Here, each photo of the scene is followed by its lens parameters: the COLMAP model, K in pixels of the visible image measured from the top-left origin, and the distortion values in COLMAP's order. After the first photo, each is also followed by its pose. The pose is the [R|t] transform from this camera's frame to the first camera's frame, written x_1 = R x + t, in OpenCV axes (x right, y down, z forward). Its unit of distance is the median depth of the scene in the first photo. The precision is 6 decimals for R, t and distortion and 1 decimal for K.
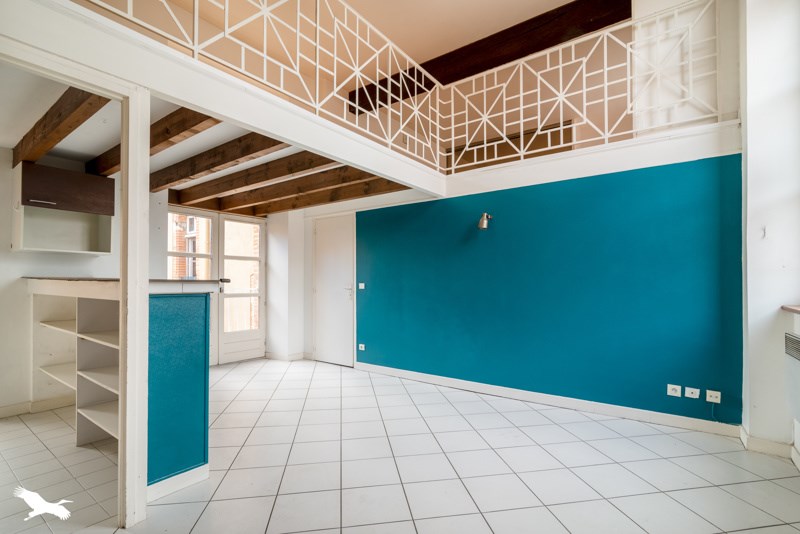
lens RADIAL K [[376.5, 0, 399.6], [0, 376.5, 277.7], [0, 0, 1]] dist [-0.002230, -0.000172]
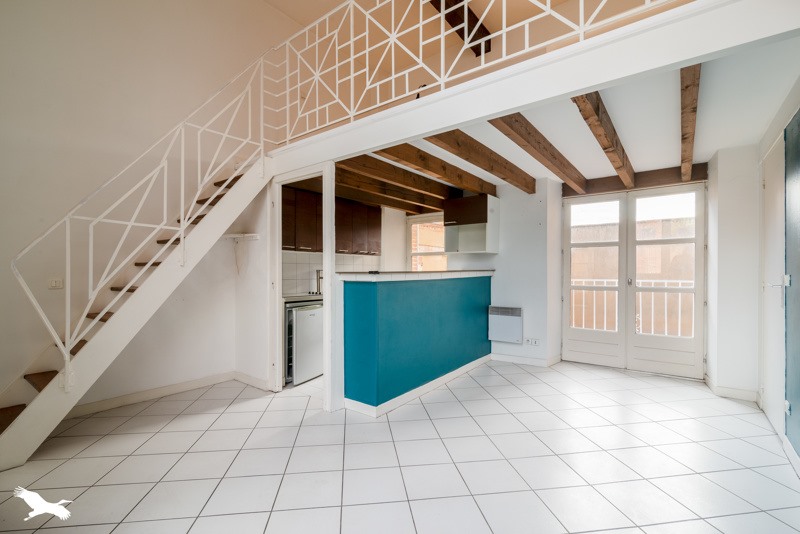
lens RADIAL K [[363.1, 0, 397.6], [0, 363.1, 271.3], [0, 0, 1]] dist [-0.001999, -0.000100]
pose [[-0.024169, -0.001325, -0.999707, 0.757409], [0.011966, 0.999927, -0.001614, 0.008332], [0.999636, -0.012001, -0.024151, 1.039195]]
